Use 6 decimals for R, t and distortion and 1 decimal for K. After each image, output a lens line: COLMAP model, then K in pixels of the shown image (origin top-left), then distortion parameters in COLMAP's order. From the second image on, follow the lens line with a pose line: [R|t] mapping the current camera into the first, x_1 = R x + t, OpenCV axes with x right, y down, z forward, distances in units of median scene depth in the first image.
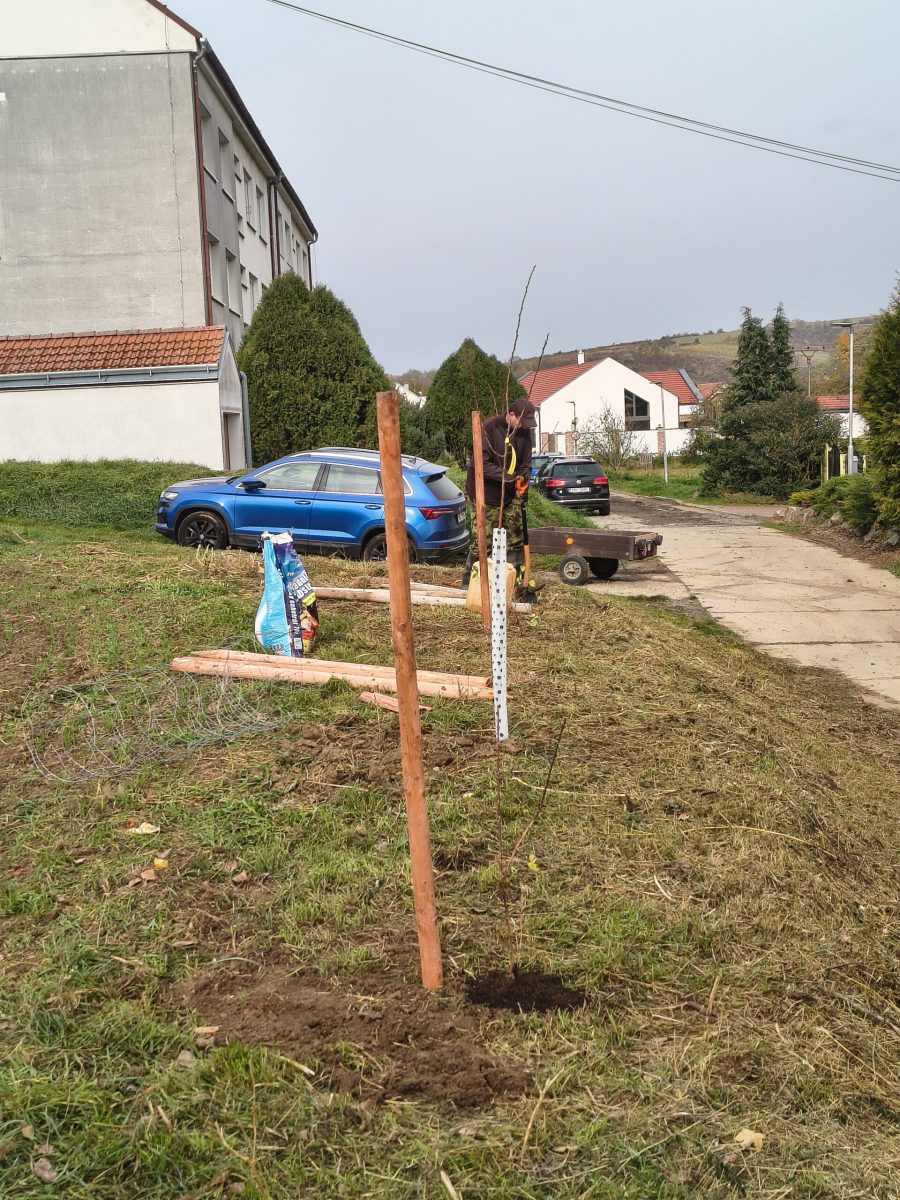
lens RADIAL K [[1671.7, 0, 449.8], [0, 1671.7, 603.6], [0, 0, 1]] dist [-0.008219, 0.000000]
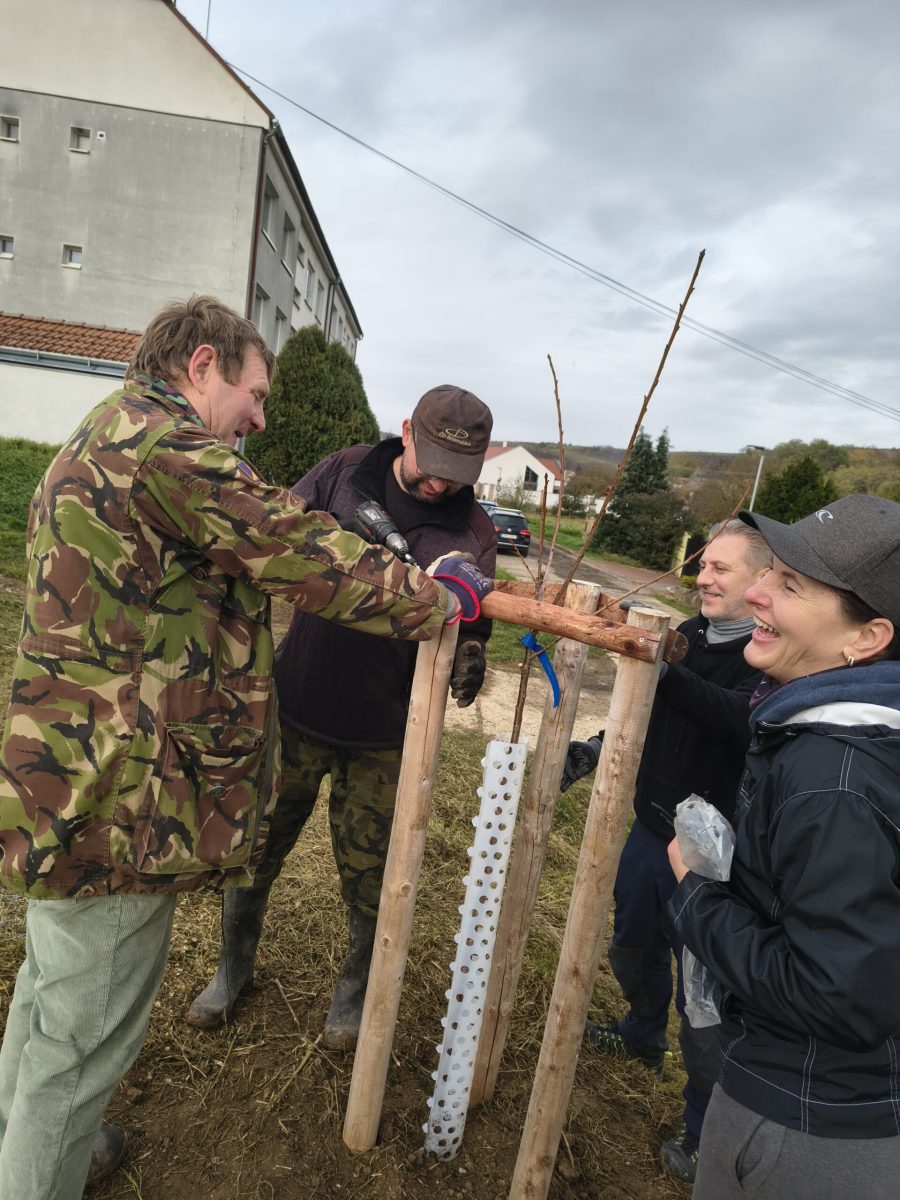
lens RADIAL K [[844.8, 0, 456.1], [0, 844.8, 596.4], [0, 0, 1]] dist [0.032071, -0.000487]
pose [[0.983592, 0.170525, 0.058892, 0.004410], [-0.172843, 0.984262, 0.036787, -0.038059], [-0.051692, -0.046362, 0.997586, 0.324243]]
